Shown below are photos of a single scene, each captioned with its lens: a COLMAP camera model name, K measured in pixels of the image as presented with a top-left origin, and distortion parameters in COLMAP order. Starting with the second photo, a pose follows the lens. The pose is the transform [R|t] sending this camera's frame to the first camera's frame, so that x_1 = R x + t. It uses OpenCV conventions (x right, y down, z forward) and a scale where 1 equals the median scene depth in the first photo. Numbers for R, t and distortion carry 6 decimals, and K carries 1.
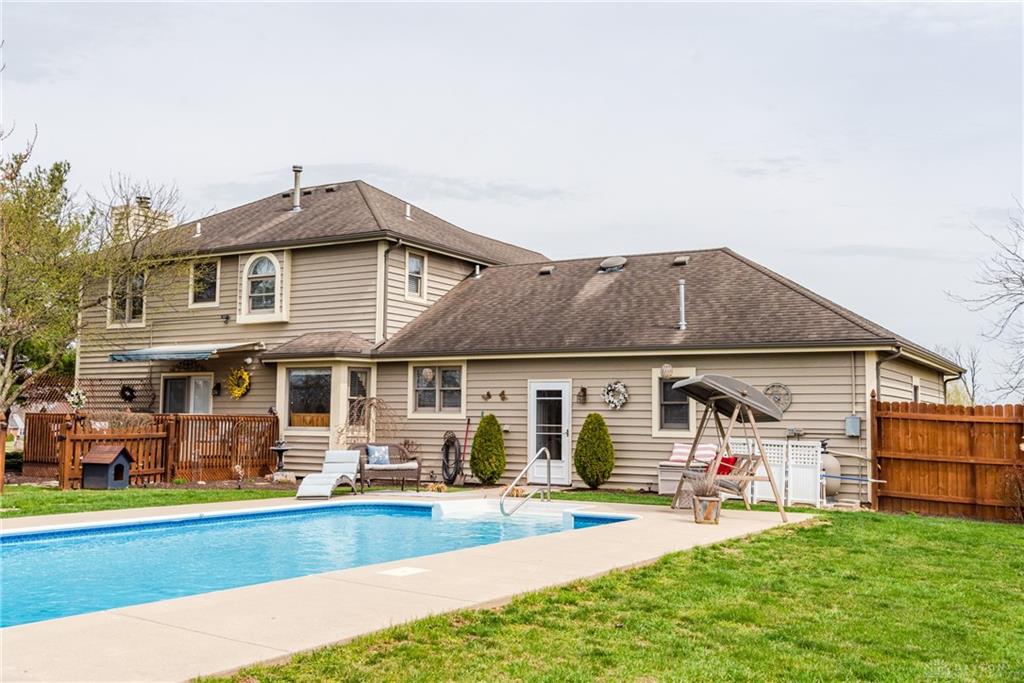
lens RADIAL K [[1052.3, 0, 523.8], [0, 1052.3, 337.0], [0, 0, 1]] dist [0.030591, 0.000000]
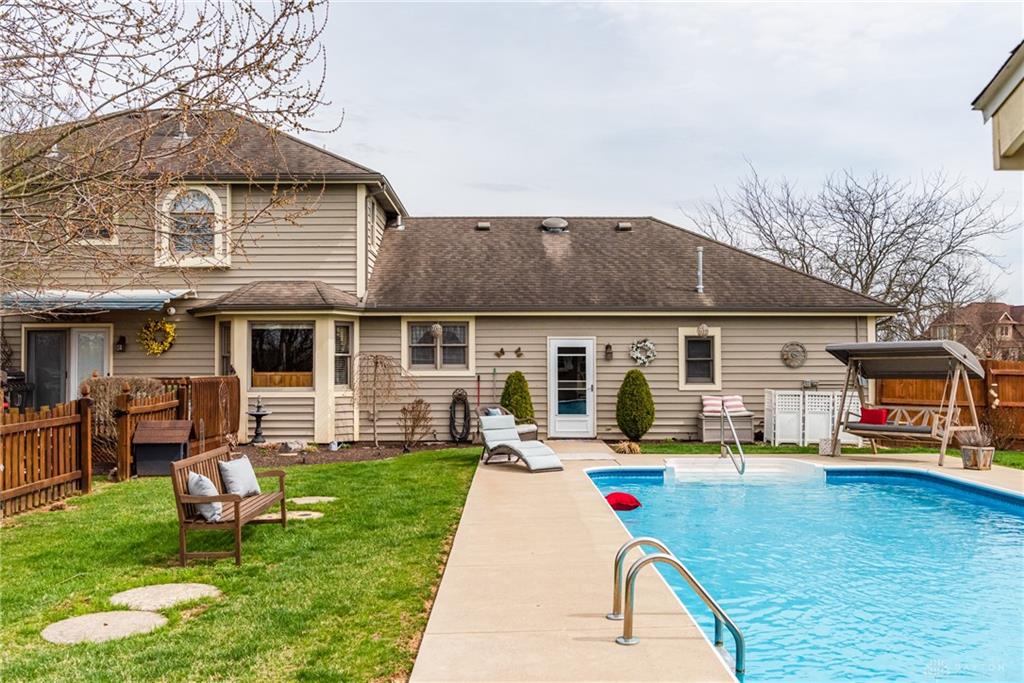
lens RADIAL K [[903.7, 0, 519.4], [0, 903.7, 343.0], [0, 0, 1]] dist [0.002479, -0.021954]
pose [[0.858031, 0.001067, 0.513596, -0.467572], [-0.029958, 0.998399, 0.047974, 0.005772], [-0.512723, -0.056550, 0.856690, 0.267607]]
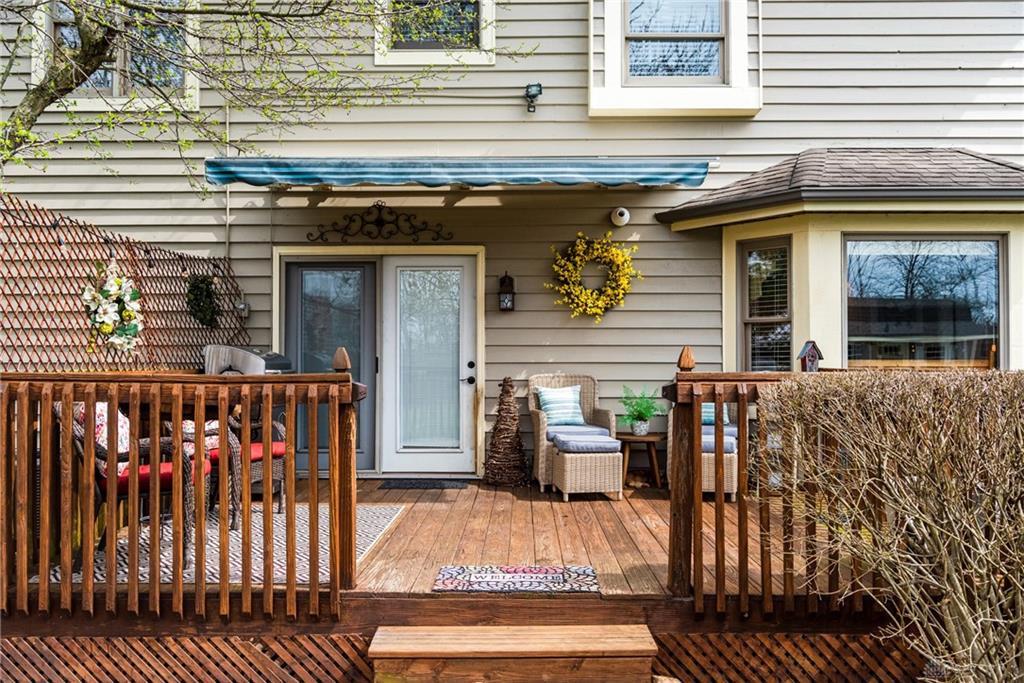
lens RADIAL K [[826.6, 0, 509.3], [0, 826.6, 342.8], [0, 0, 1]] dist [-0.004768, -0.009639]
pose [[0.865563, -0.009858, 0.500703, -0.519593], [-0.031153, 0.996810, 0.073478, 0.055003], [-0.499831, -0.079198, 0.862495, 0.910057]]
